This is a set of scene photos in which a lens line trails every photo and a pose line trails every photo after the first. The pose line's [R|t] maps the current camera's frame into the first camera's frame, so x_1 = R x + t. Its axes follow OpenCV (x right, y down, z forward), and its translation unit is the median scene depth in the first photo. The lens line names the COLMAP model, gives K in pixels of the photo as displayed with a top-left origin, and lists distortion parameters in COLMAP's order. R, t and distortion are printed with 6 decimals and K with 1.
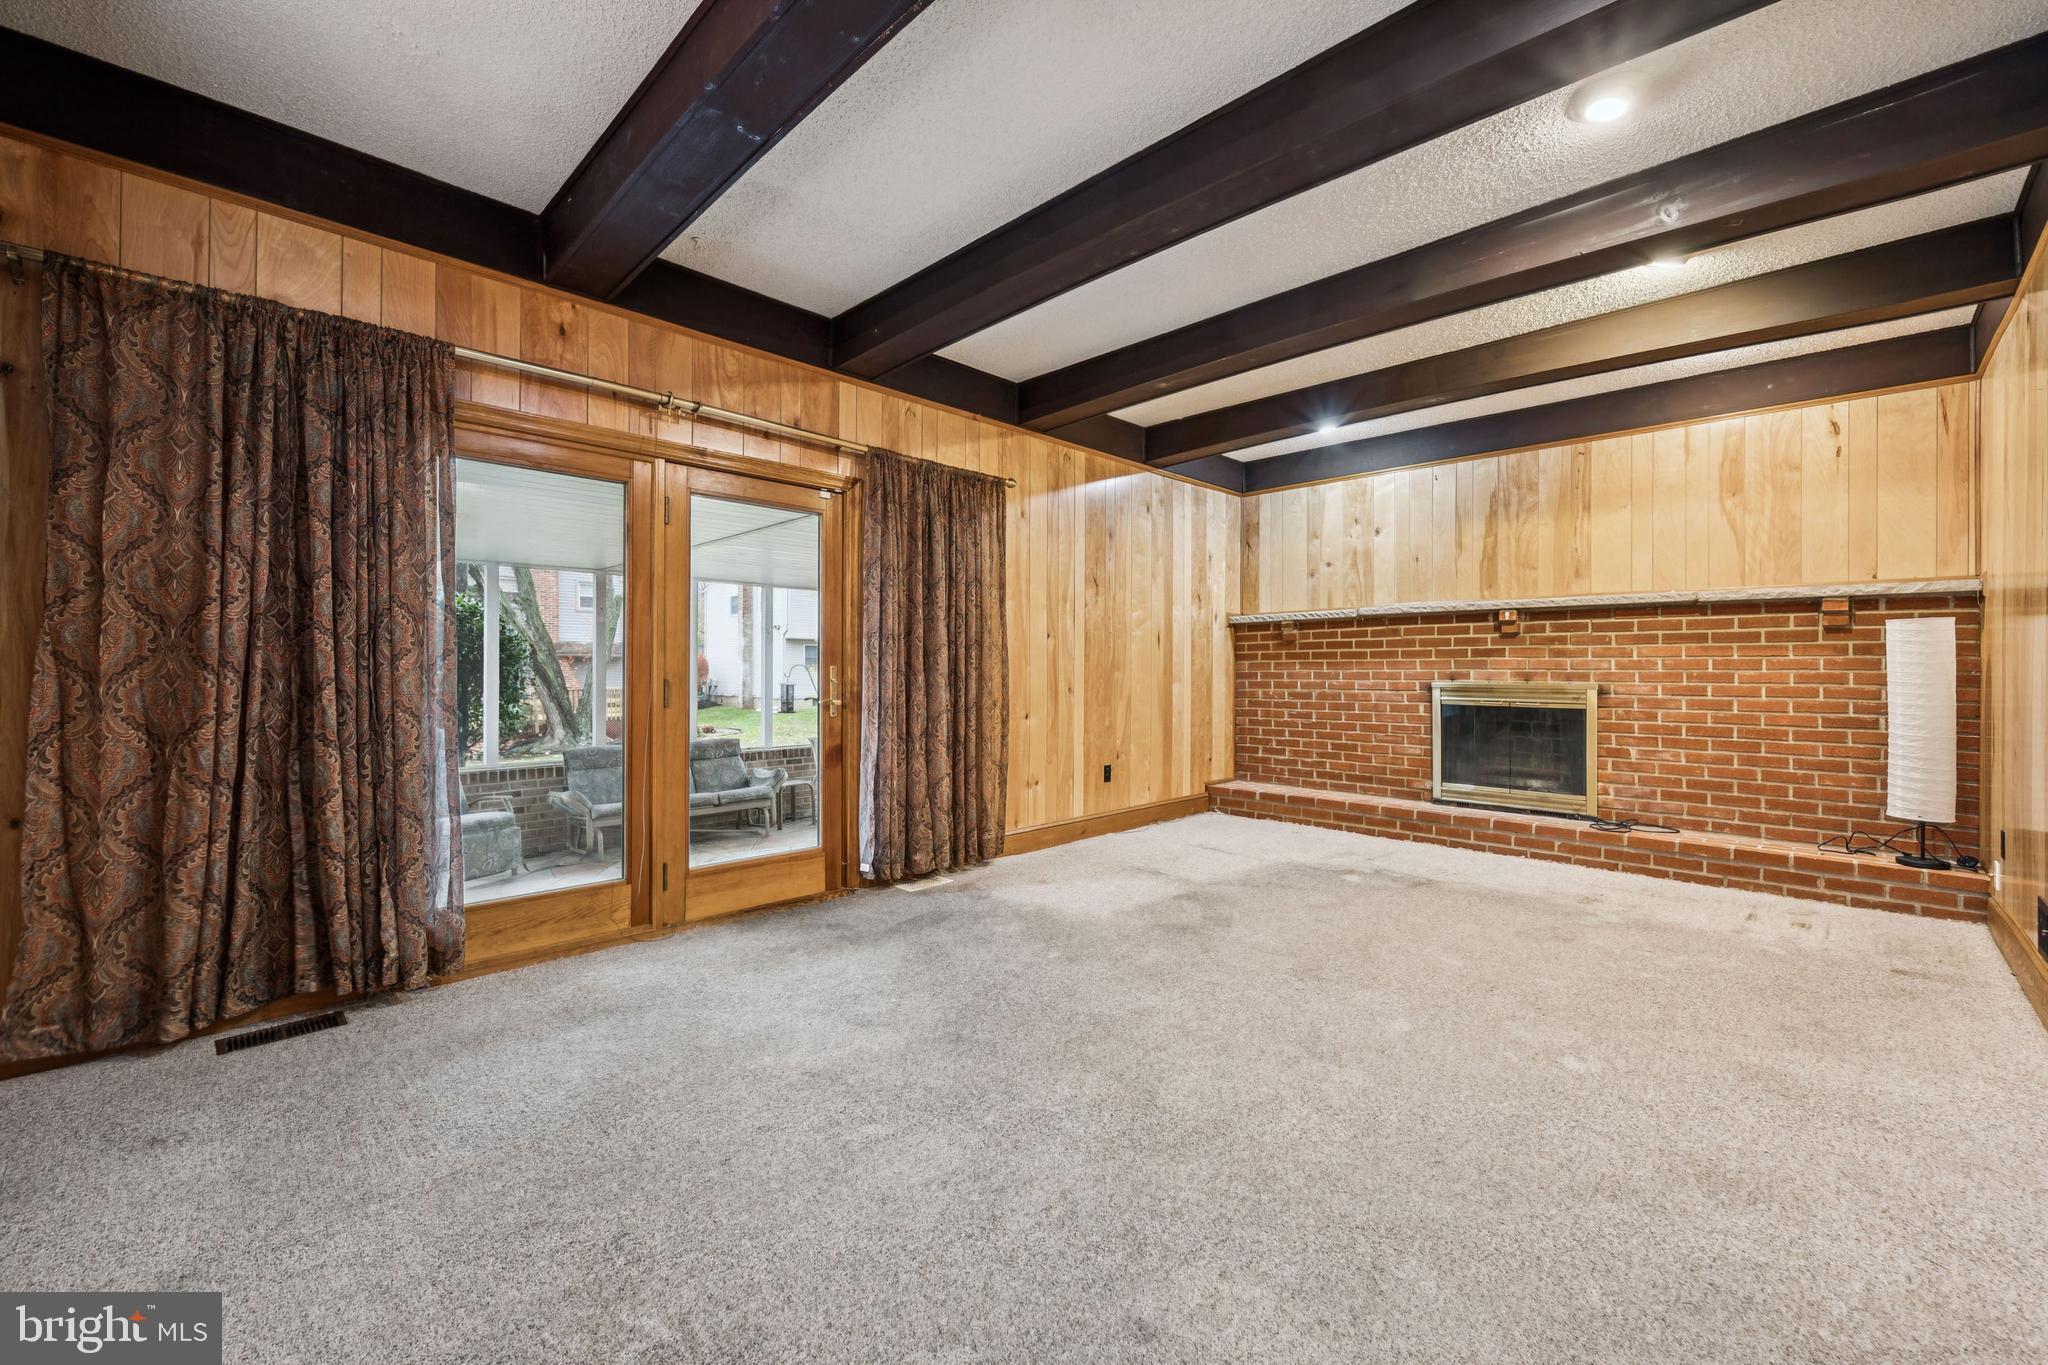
lens RADIAL K [[822.5, 0, 1030.1], [0, 822.5, 673.2], [0, 0, 1]] dist [0.000361, 0.000272]
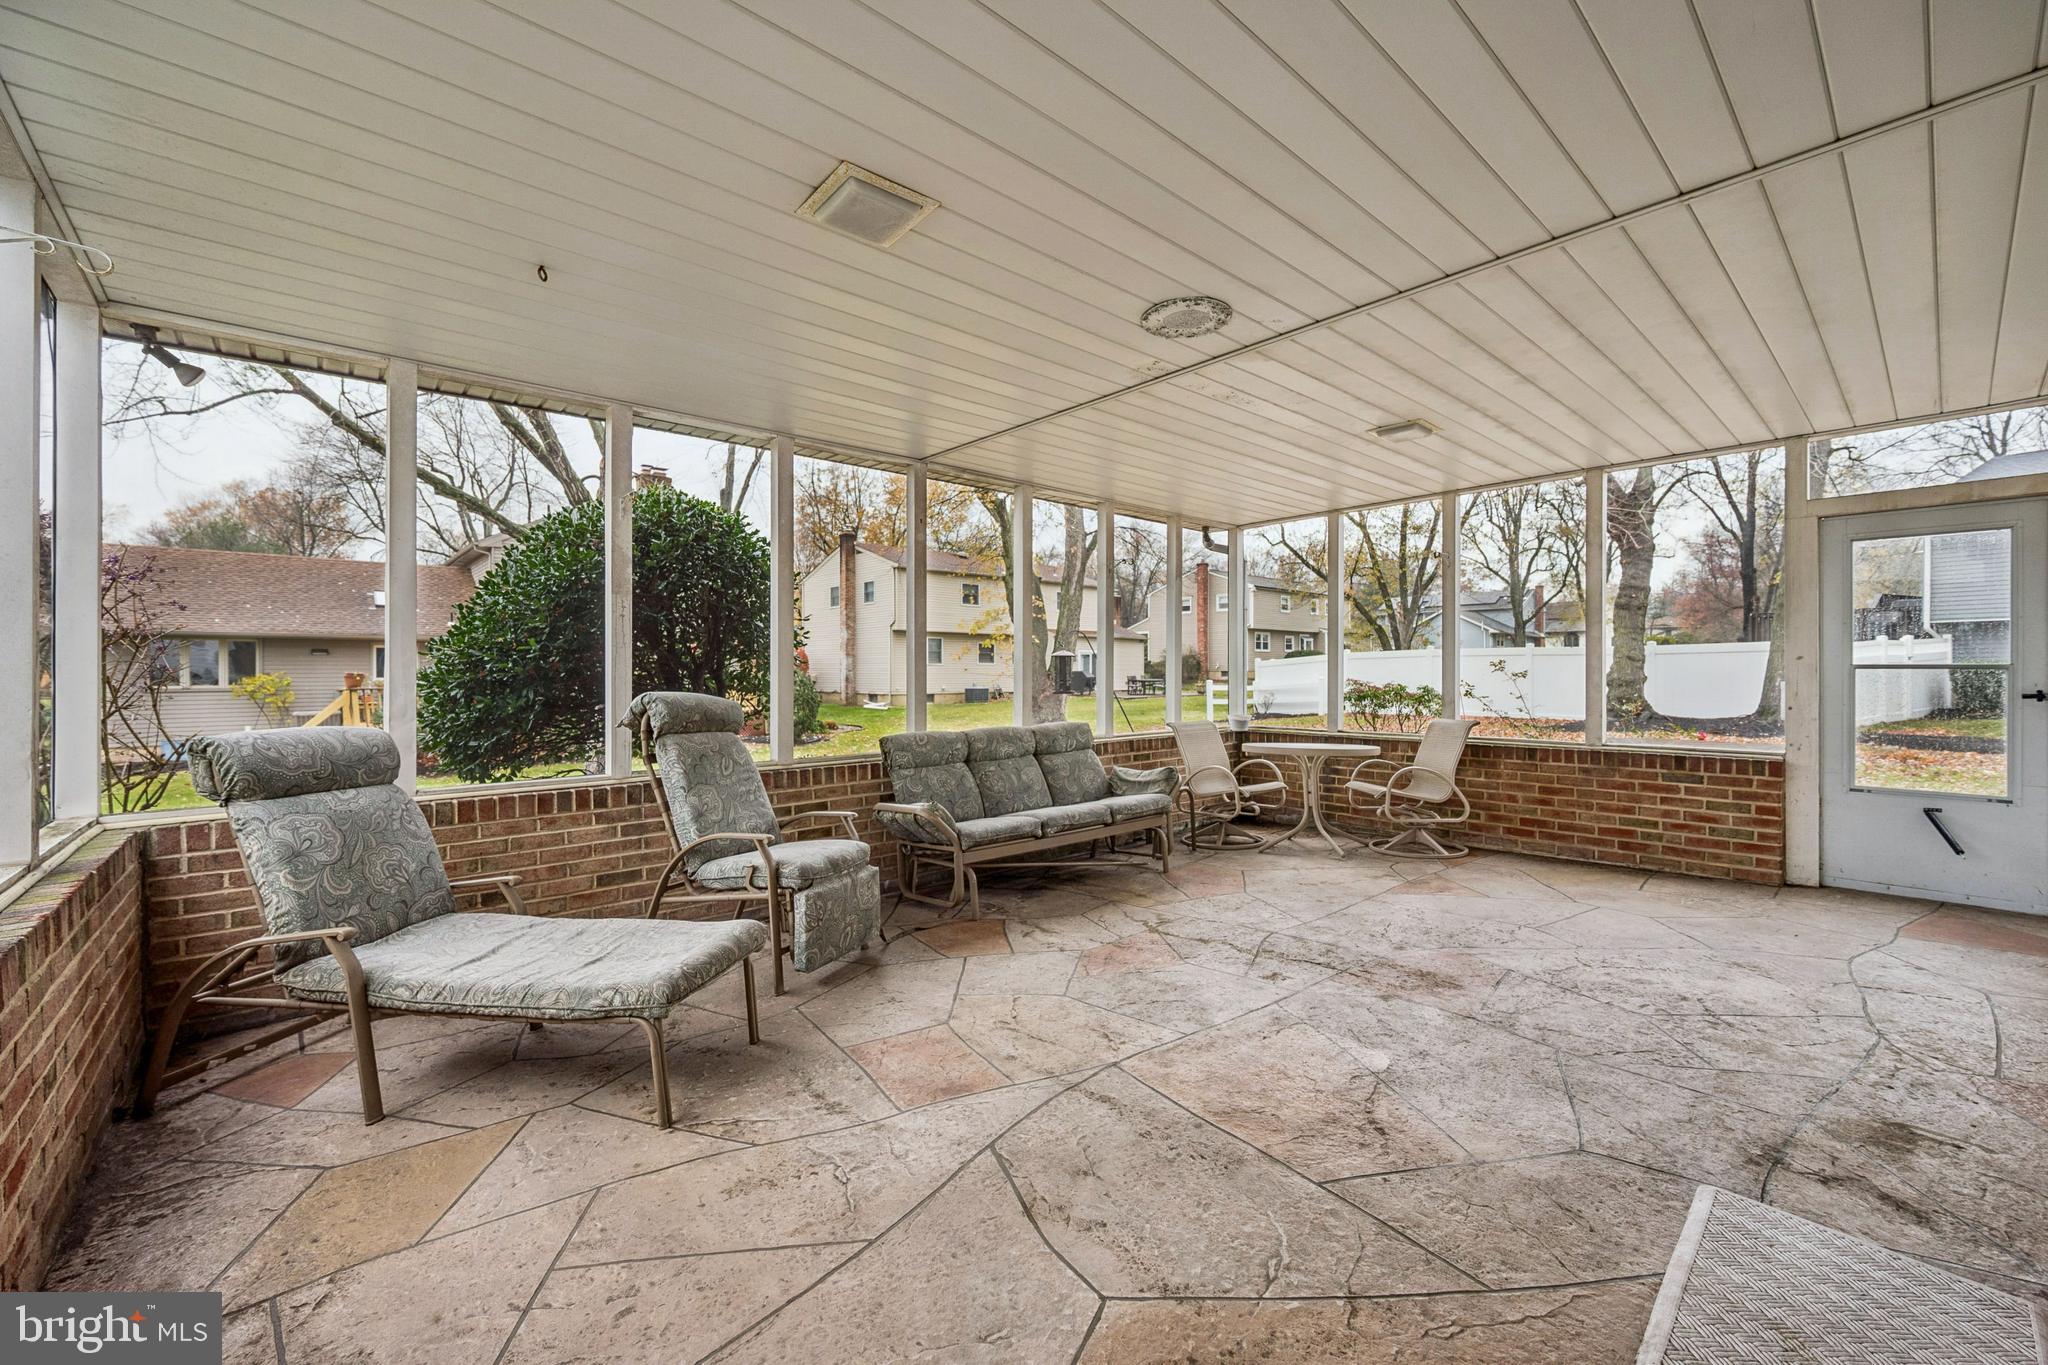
lens RADIAL K [[822.5, 0, 1030.1], [0, 822.5, 673.2], [0, 0, 1]] dist [0.000361, 0.000272]
pose [[0.997919, -0.004038, -0.064359, -0.366678], [0.003953, 0.999991, -0.001447, 0.040501], [0.064364, 0.001190, 0.997926, 0.331693]]
